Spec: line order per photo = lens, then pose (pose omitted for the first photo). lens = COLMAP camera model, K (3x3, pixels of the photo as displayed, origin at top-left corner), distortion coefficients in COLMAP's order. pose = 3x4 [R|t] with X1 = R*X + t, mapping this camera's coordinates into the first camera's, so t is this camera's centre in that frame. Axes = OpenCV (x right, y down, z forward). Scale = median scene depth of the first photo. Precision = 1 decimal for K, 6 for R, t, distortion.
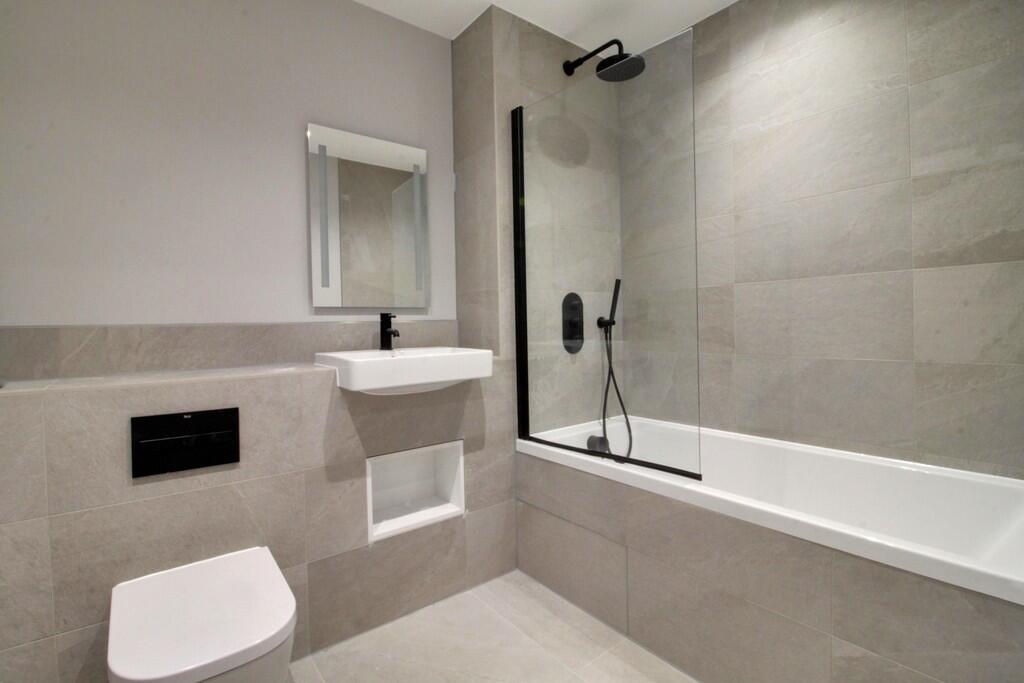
lens RADIAL K [[487.7, 0, 511.9], [0, 487.7, 328.2], [0, 0, 1]] dist [0.001028, -0.012264]
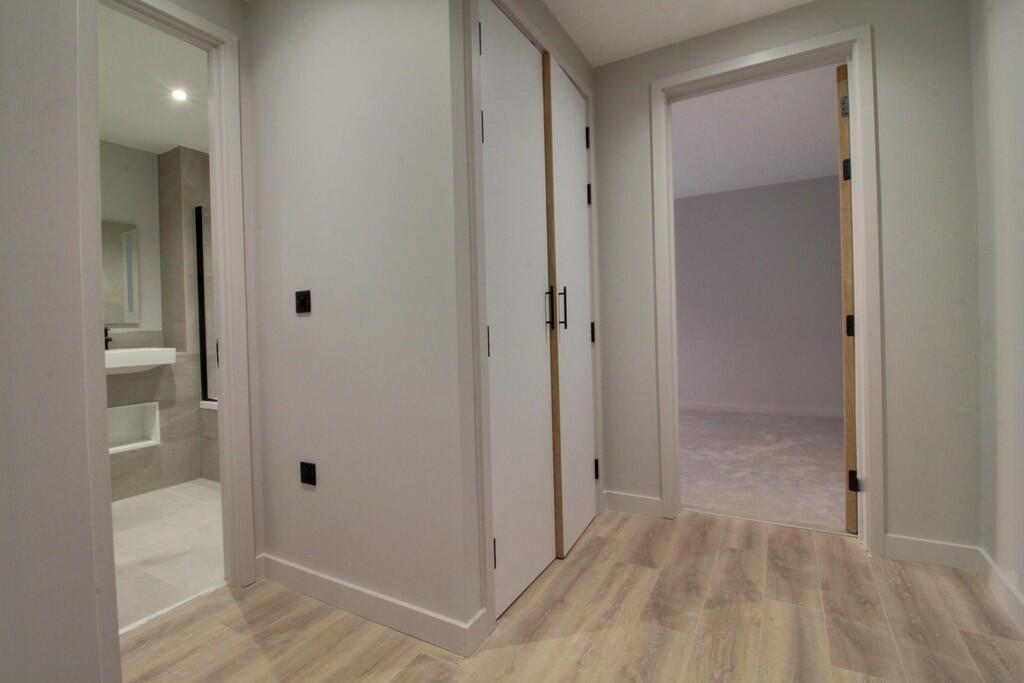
lens RADIAL K [[487.7, 0, 511.9], [0, 487.7, 328.2], [0, 0, 1]] dist [0.001028, -0.012264]
pose [[0.932955, -0.009424, 0.359870, 0.421889], [0.013507, 0.999870, -0.008834, 0.005074], [-0.359740, 0.013103, 0.932961, -0.986482]]
